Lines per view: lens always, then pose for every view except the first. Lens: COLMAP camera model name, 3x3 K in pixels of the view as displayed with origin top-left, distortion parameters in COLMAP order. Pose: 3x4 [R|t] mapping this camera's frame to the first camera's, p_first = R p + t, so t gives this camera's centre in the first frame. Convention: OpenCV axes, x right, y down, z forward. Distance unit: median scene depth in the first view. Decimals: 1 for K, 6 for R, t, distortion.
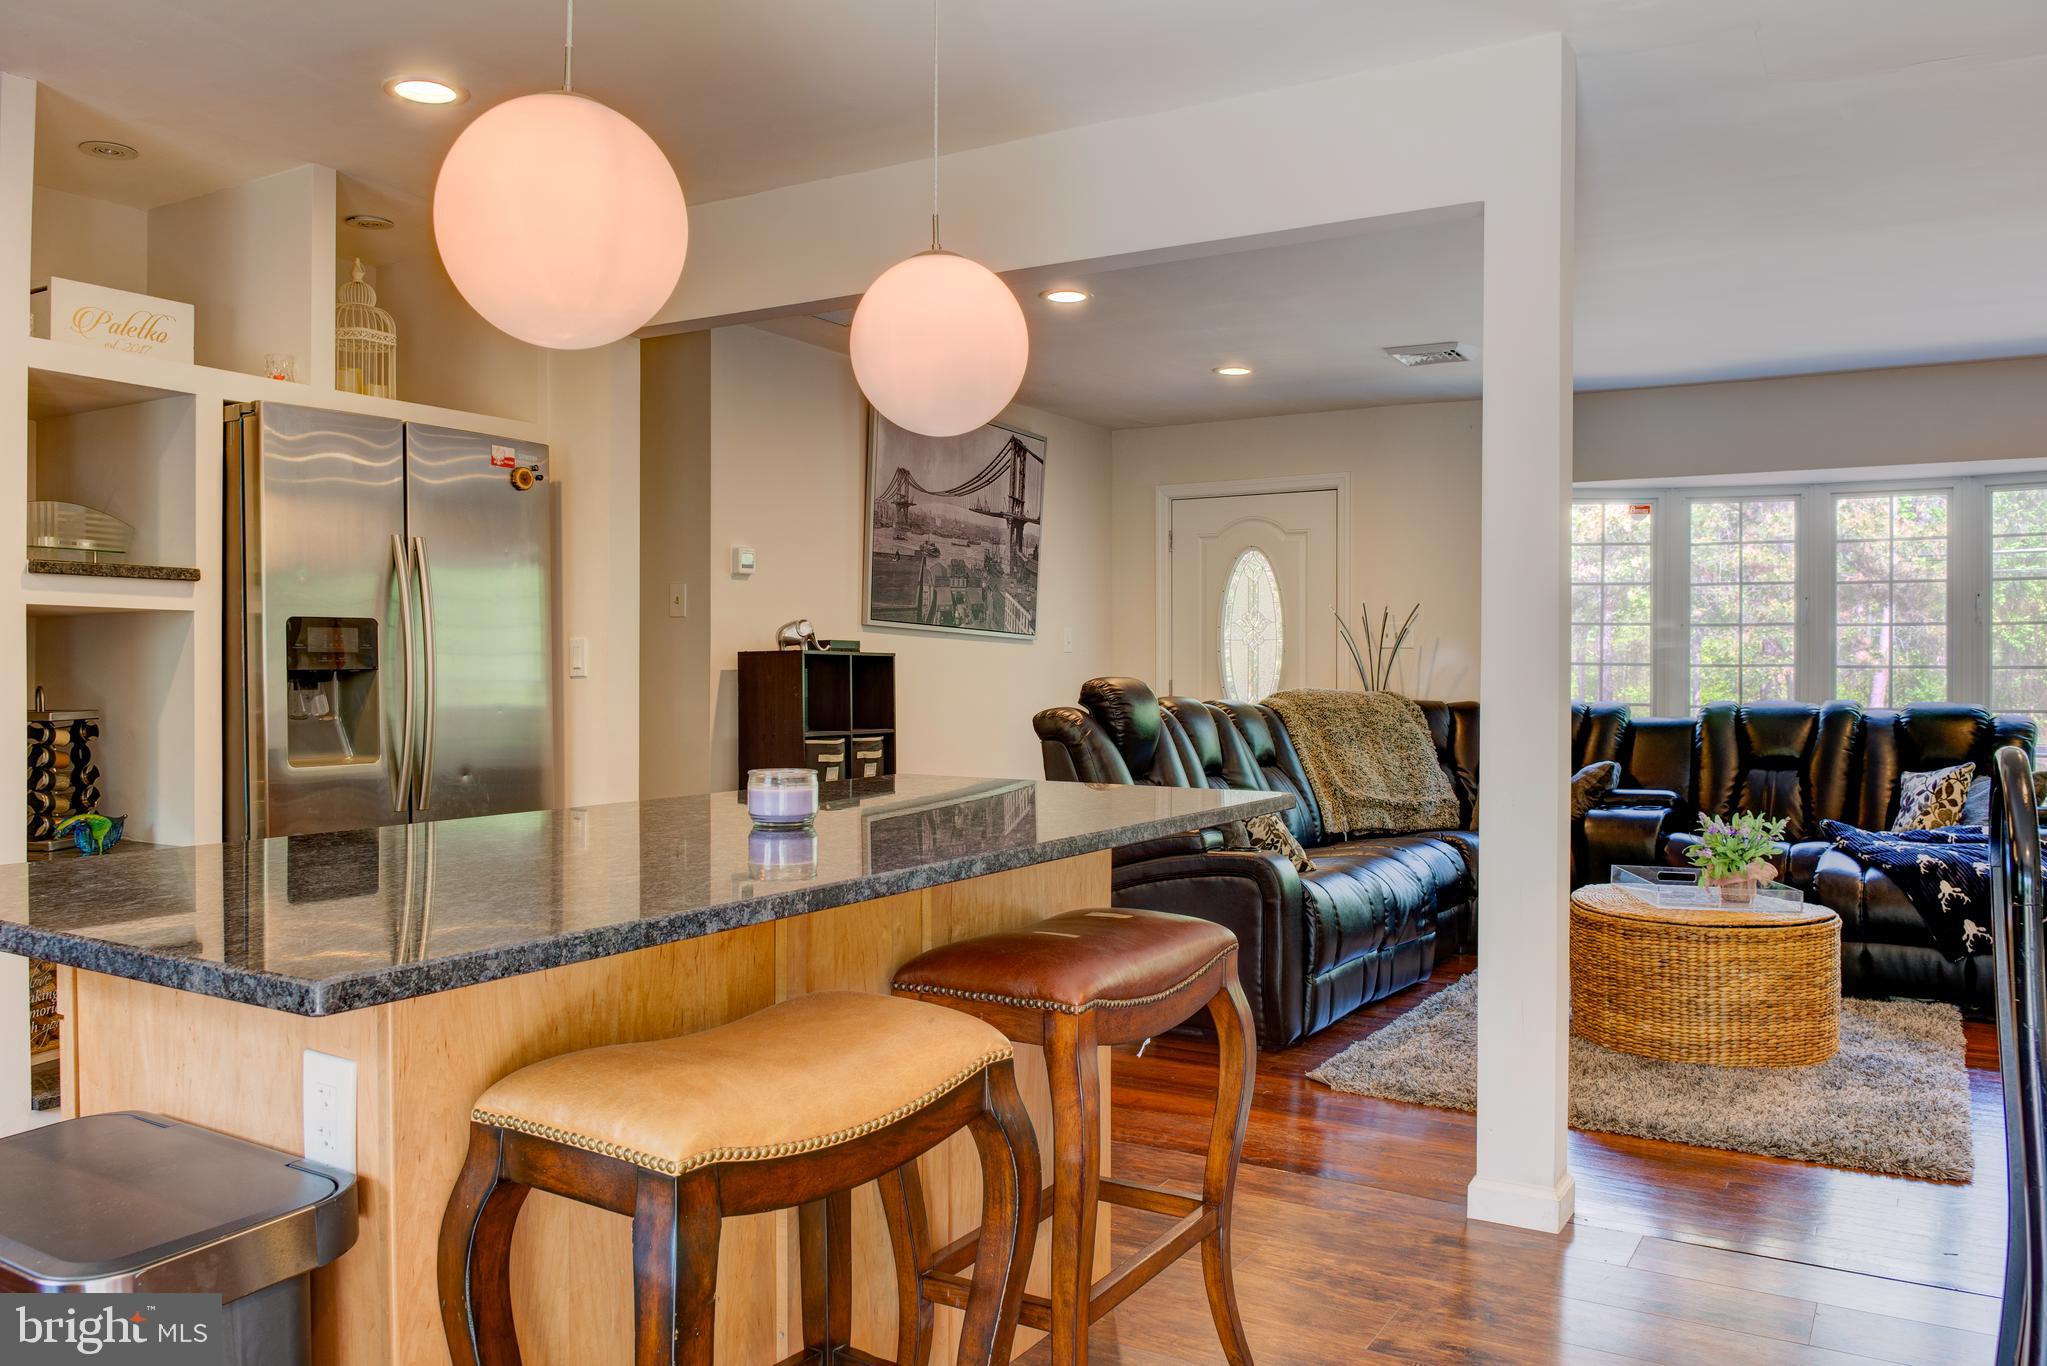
lens RADIAL K [[1532.9, 0, 1007.7], [0, 1532.9, 686.1], [0, 0, 1]] dist [0.004237, -0.054867]
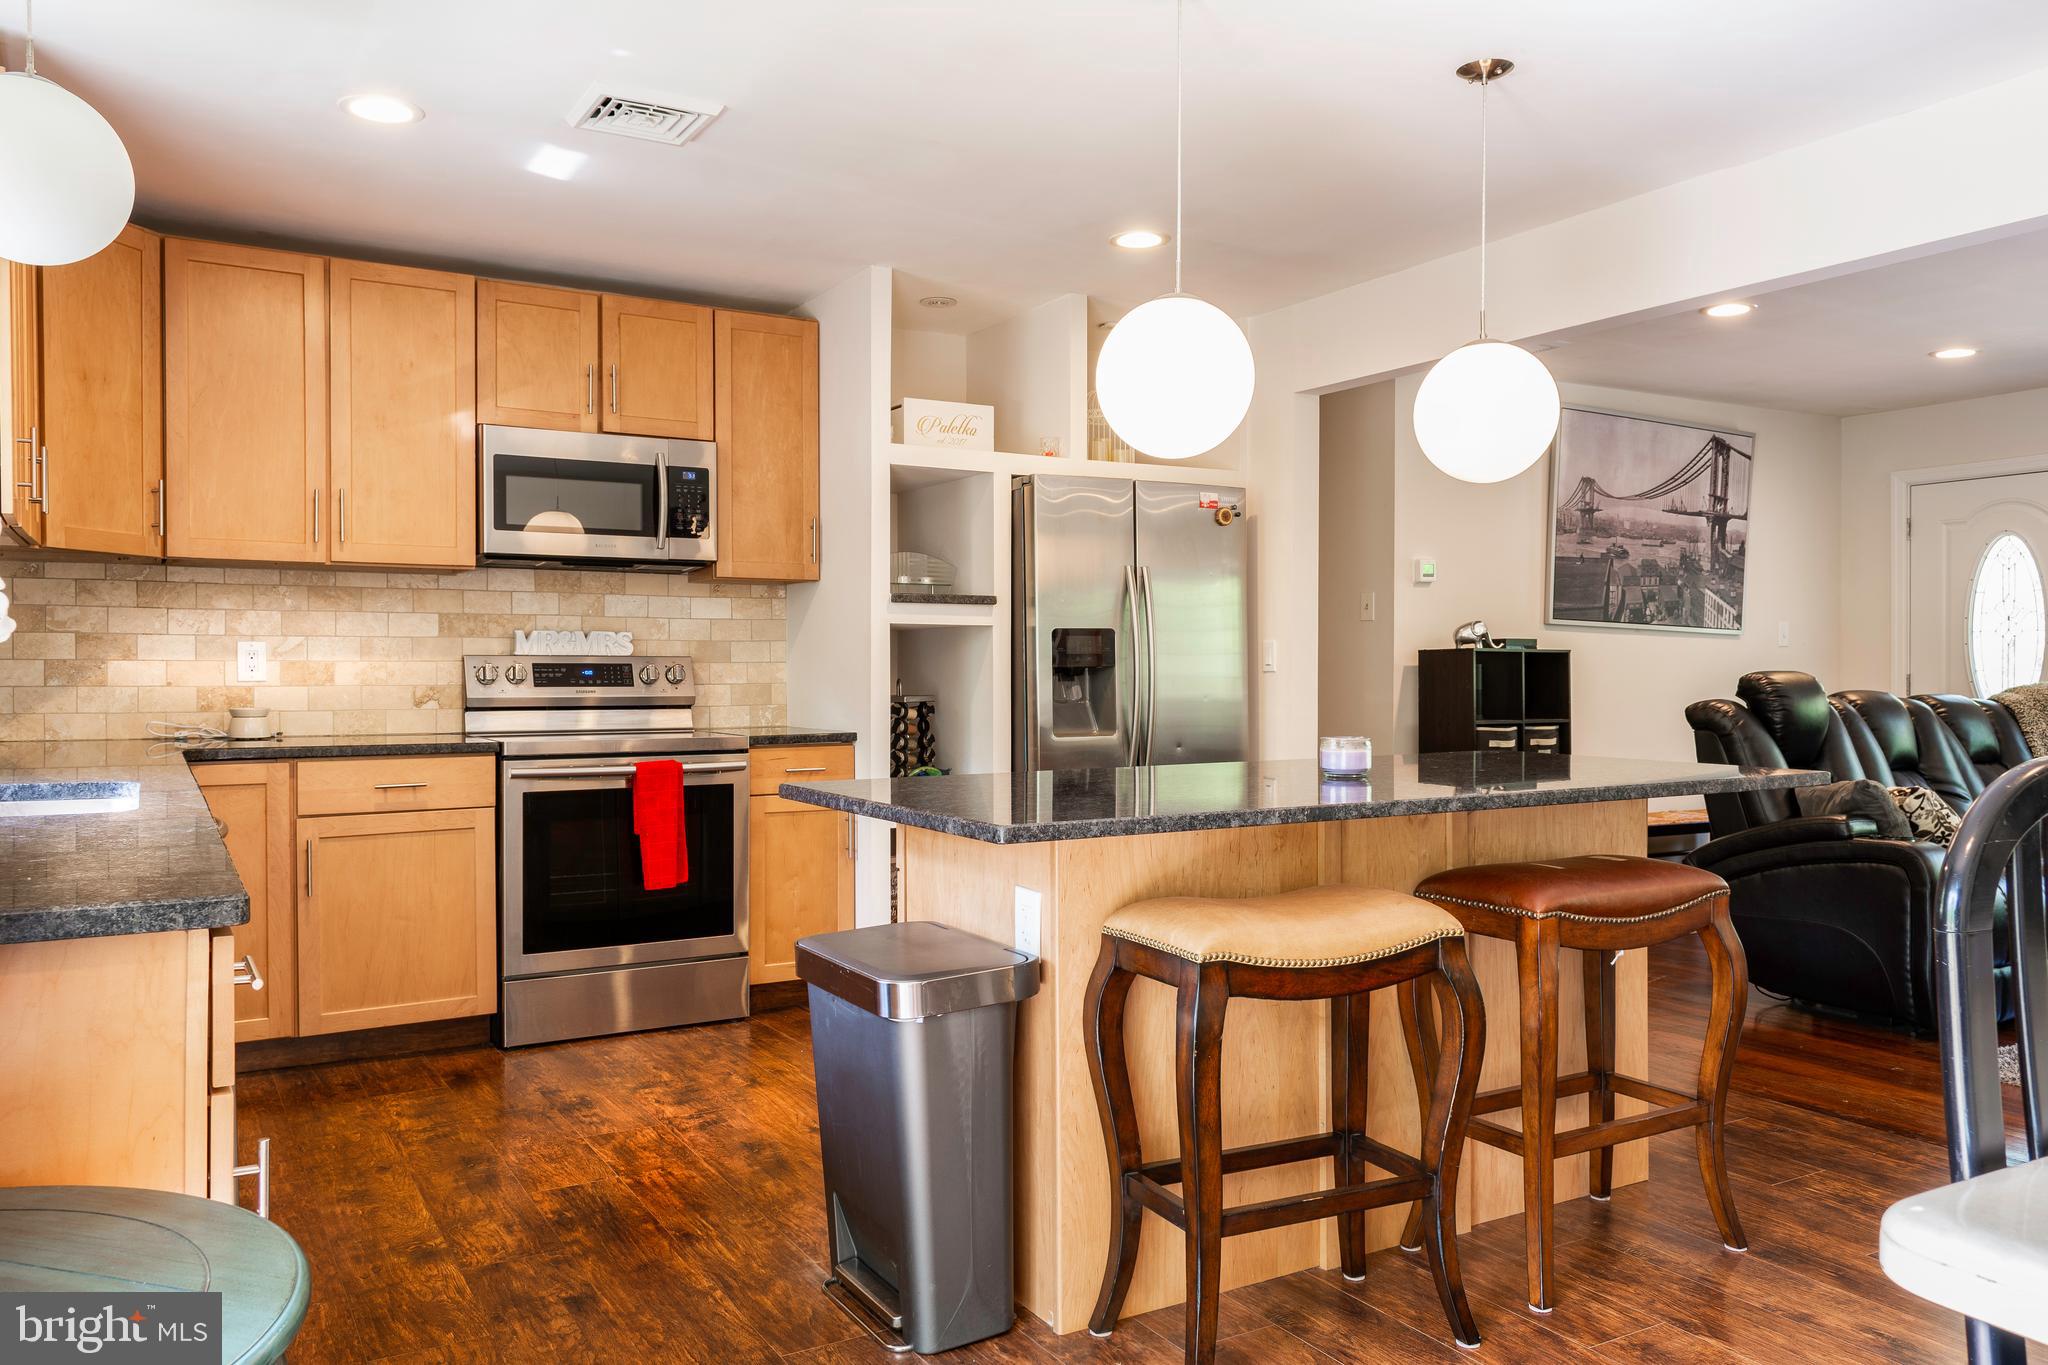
lens RADIAL K [[1515.3, 0, 1013.3], [0, 1515.3, 681.6], [0, 0, 1]] dist [0.050027, -0.042937]
pose [[0.876669, 0.000478, -0.481094, 0.151104], [-0.000930, 0.999999, -0.000700, 0.003576], [0.481093, 0.001061, 0.876669, -0.210309]]
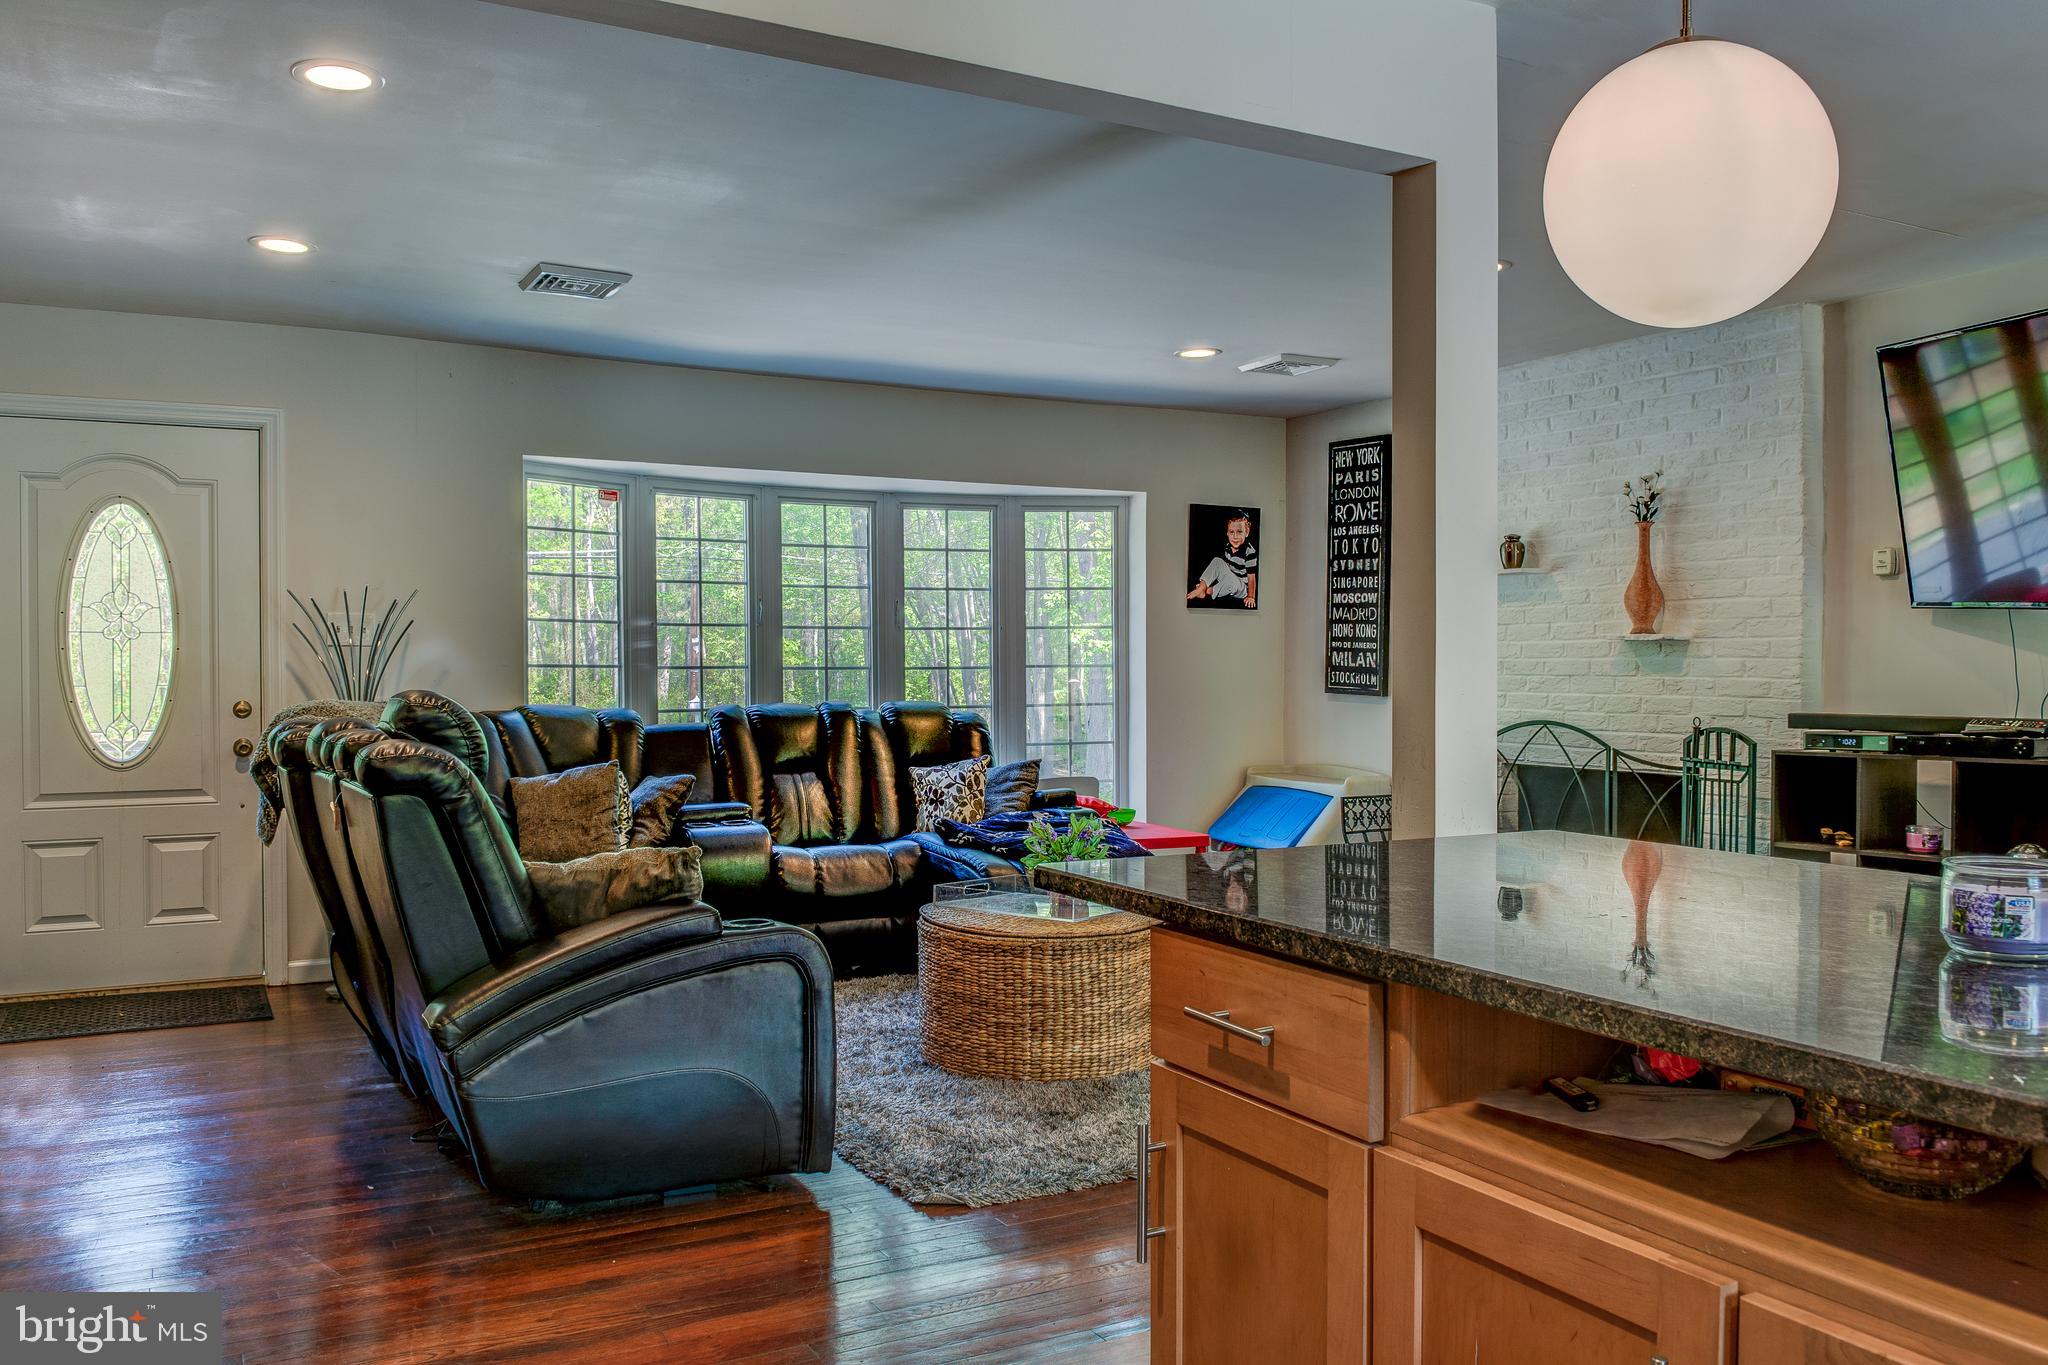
lens RADIAL K [[1572.9, 0, 1024.0], [0, 1572.9, 682.5], [0, 0, 1]] dist [0.000129, -0.062852]
pose [[0.507741, -0.011108, 0.861438, -0.475736], [0.012199, 0.999909, 0.005703, -0.011992], [-0.861423, 0.007613, 0.507831, 0.571032]]
